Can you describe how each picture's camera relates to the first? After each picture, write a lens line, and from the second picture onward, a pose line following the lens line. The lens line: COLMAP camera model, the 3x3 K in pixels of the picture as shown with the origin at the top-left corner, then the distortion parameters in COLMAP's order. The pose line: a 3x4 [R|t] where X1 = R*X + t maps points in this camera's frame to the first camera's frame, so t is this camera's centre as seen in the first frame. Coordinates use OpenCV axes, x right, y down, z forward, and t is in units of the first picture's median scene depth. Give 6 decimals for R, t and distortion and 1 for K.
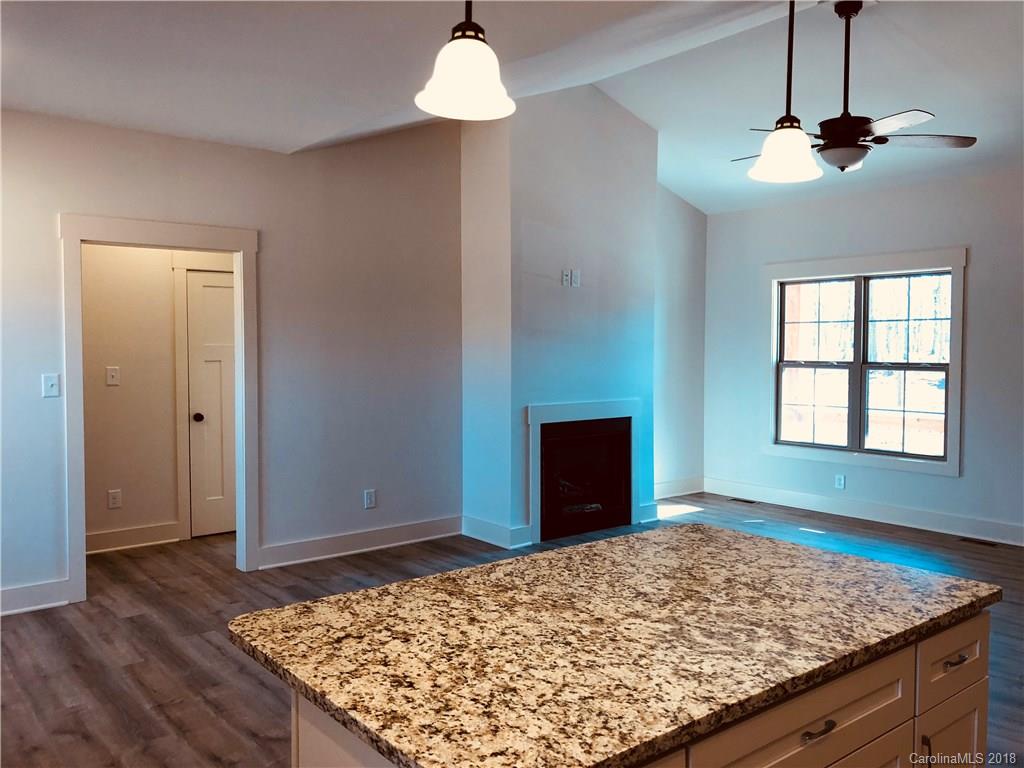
lens RADIAL K [[833.5, 0, 507.1], [0, 833.5, 389.5], [0, 0, 1]] dist [0.062773, -0.080558]
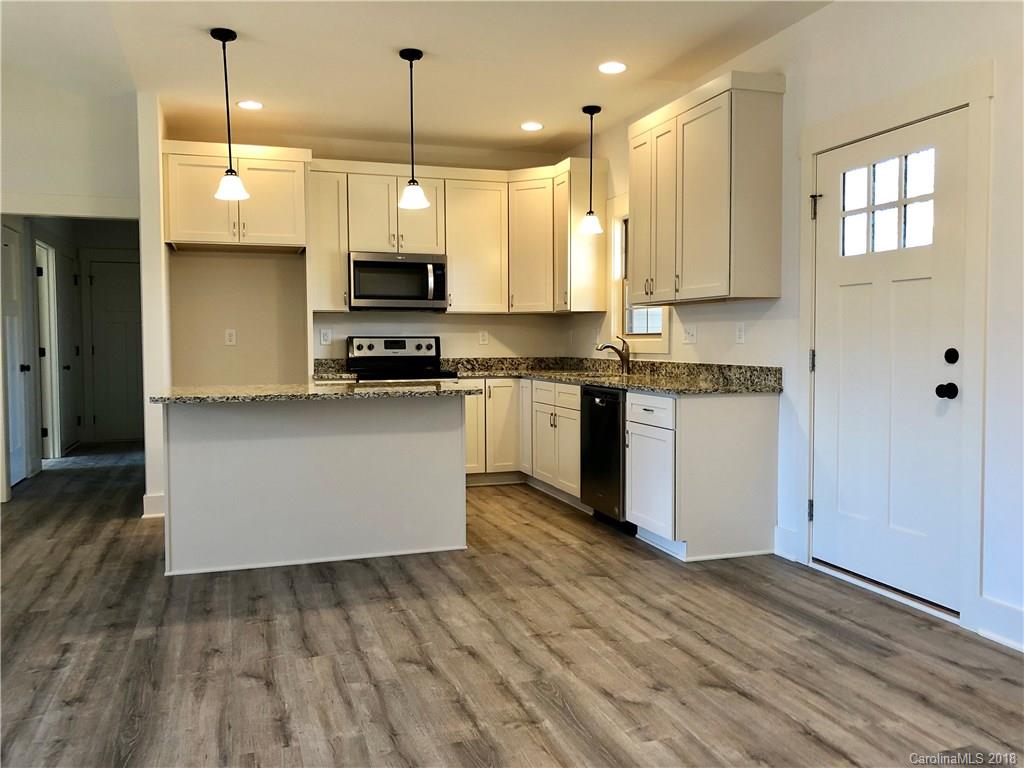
lens RADIAL K [[833.5, 0, 511.0], [0, 833.5, 379.9], [0, 0, 1]] dist [0.062773, -0.080558]
pose [[-0.936582, -0.016663, 0.350052, -0.313276], [0.019597, 0.994816, 0.099786, 0.002107], [-0.349900, 0.100317, -0.931400, 0.804465]]
